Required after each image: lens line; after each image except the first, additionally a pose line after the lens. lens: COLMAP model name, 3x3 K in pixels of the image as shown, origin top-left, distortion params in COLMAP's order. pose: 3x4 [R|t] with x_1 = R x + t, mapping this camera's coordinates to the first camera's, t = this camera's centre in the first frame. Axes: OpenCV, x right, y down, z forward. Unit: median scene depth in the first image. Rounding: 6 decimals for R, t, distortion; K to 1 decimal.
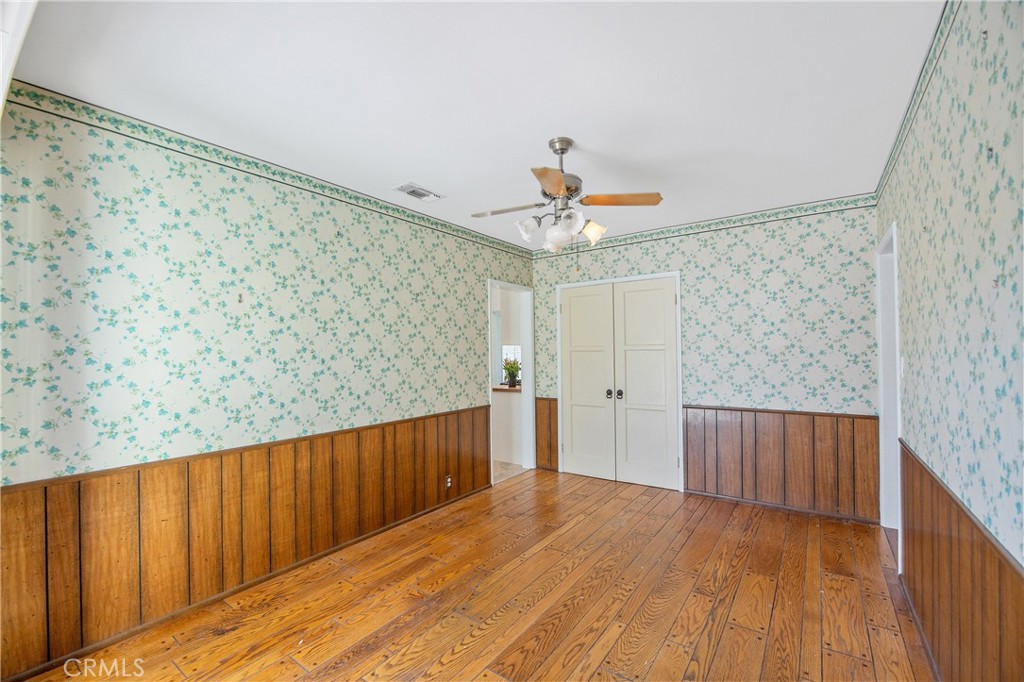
lens RADIAL K [[436.8, 0, 509.5], [0, 436.8, 346.9], [0, 0, 1]] dist [-0.020483, 0.002695]
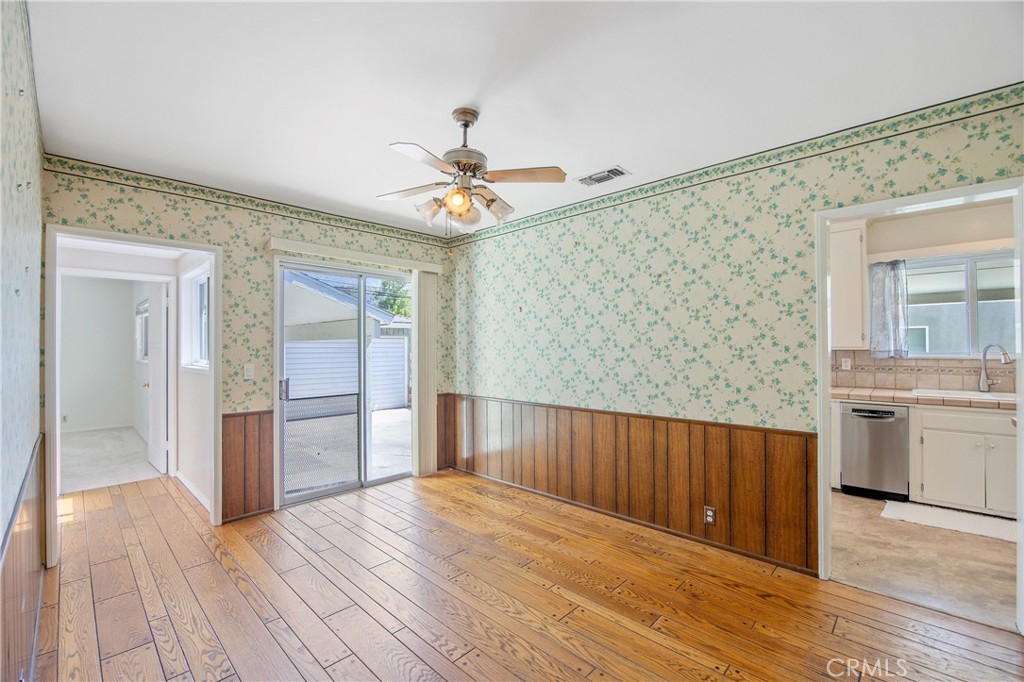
lens RADIAL K [[436.8, 0, 510.6], [0, 436.8, 341.4], [0, 0, 1]] dist [-0.020483, 0.002695]
pose [[-0.147744, 0.002633, -0.989022, 0.760685], [0.019066, 0.999818, -0.000186, 0.006145], [0.988842, -0.018885, -0.147768, 0.917894]]
